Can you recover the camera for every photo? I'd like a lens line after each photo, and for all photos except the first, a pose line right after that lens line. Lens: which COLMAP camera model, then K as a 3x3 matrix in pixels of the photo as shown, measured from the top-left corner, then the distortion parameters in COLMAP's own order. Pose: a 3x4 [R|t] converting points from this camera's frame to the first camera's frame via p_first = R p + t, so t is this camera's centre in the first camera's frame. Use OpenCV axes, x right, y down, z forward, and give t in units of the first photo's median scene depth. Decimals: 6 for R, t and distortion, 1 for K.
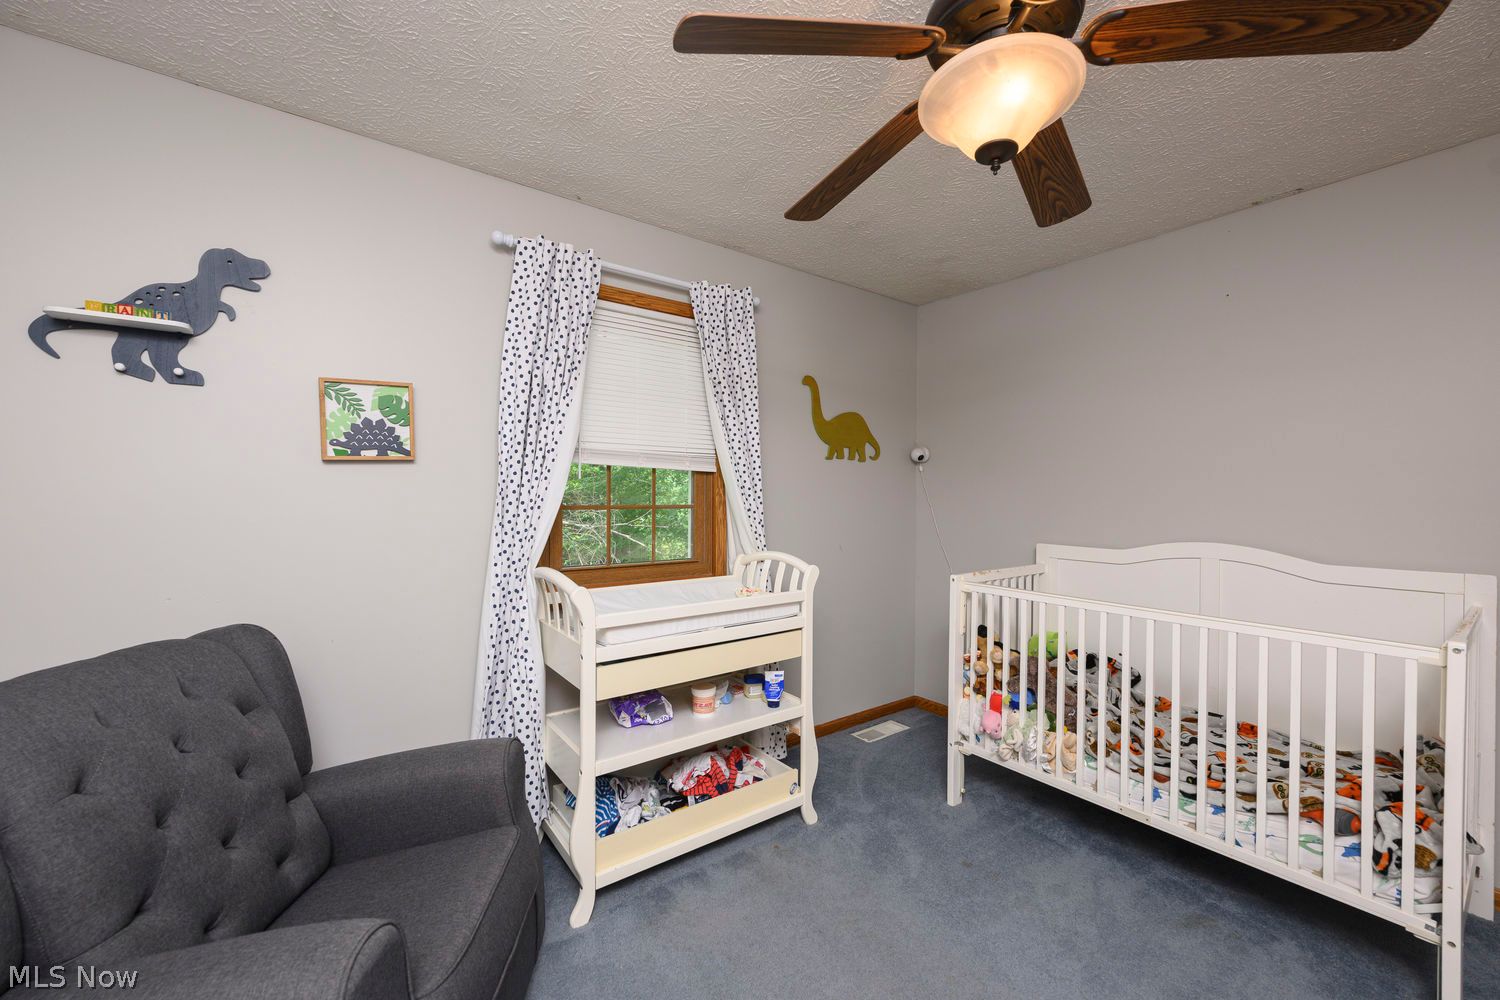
lens RADIAL K [[591.7, 0, 747.1], [0, 591.7, 496.7], [0, 0, 1]] dist [0.000389, -0.000144]
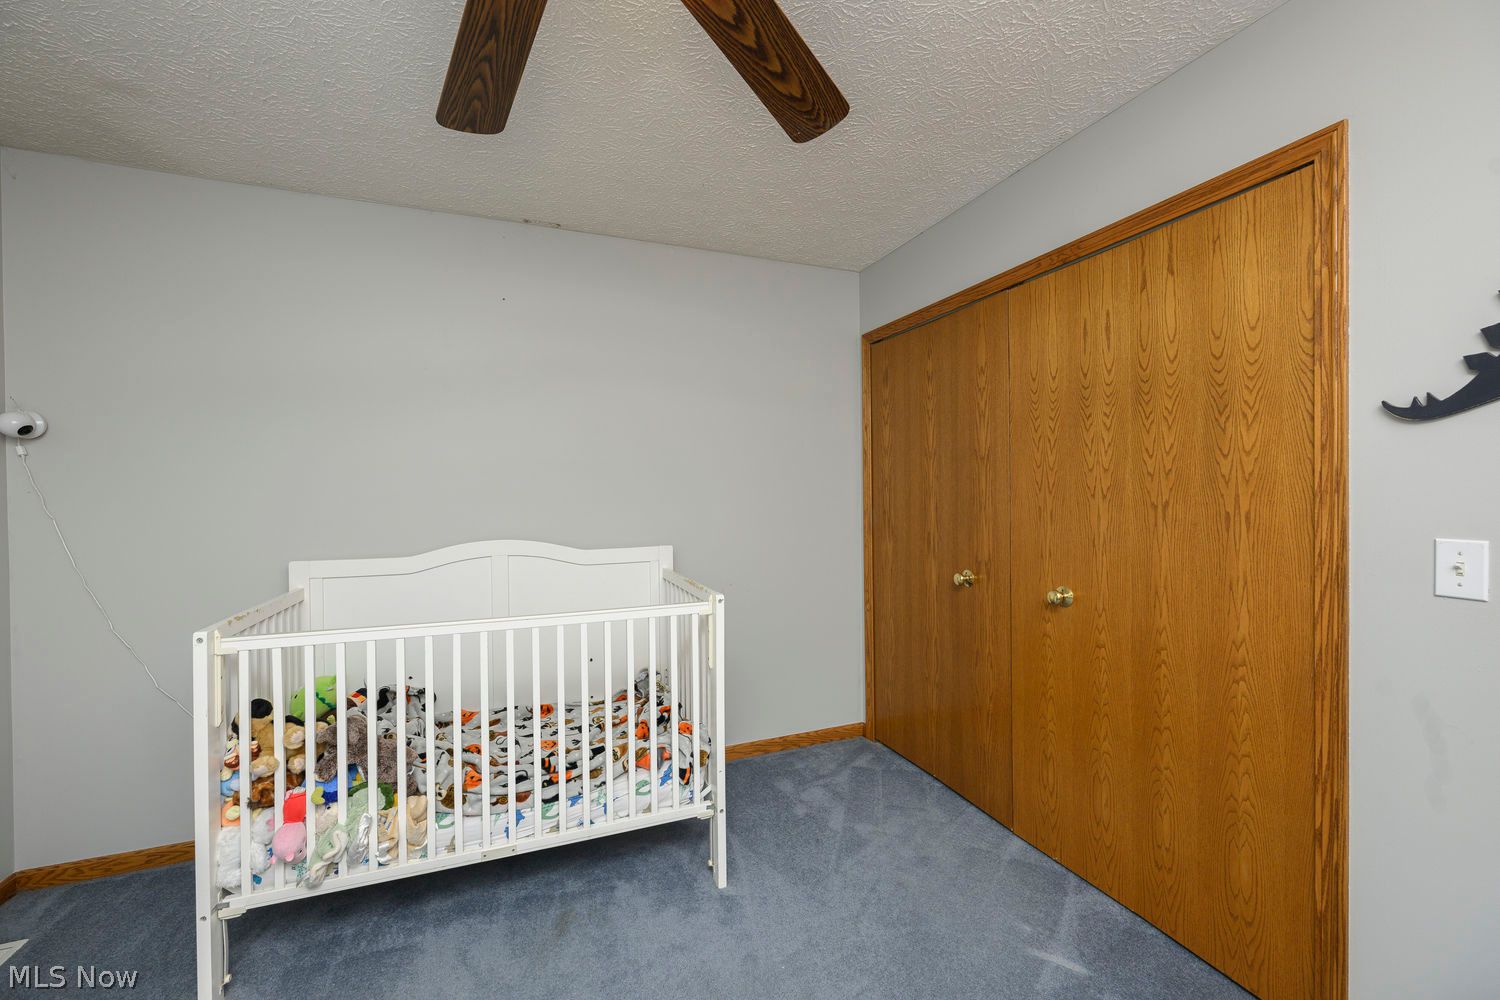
lens RADIAL K [[591.7, 0, 747.1], [0, 591.7, 496.7], [0, 0, 1]] dist [0.000389, -0.000144]
pose [[0.268317, -0.015864, 0.963200, -0.082715], [0.016762, 0.999790, 0.011798, -0.001002], [-0.963185, 0.012979, 0.268526, 0.352700]]
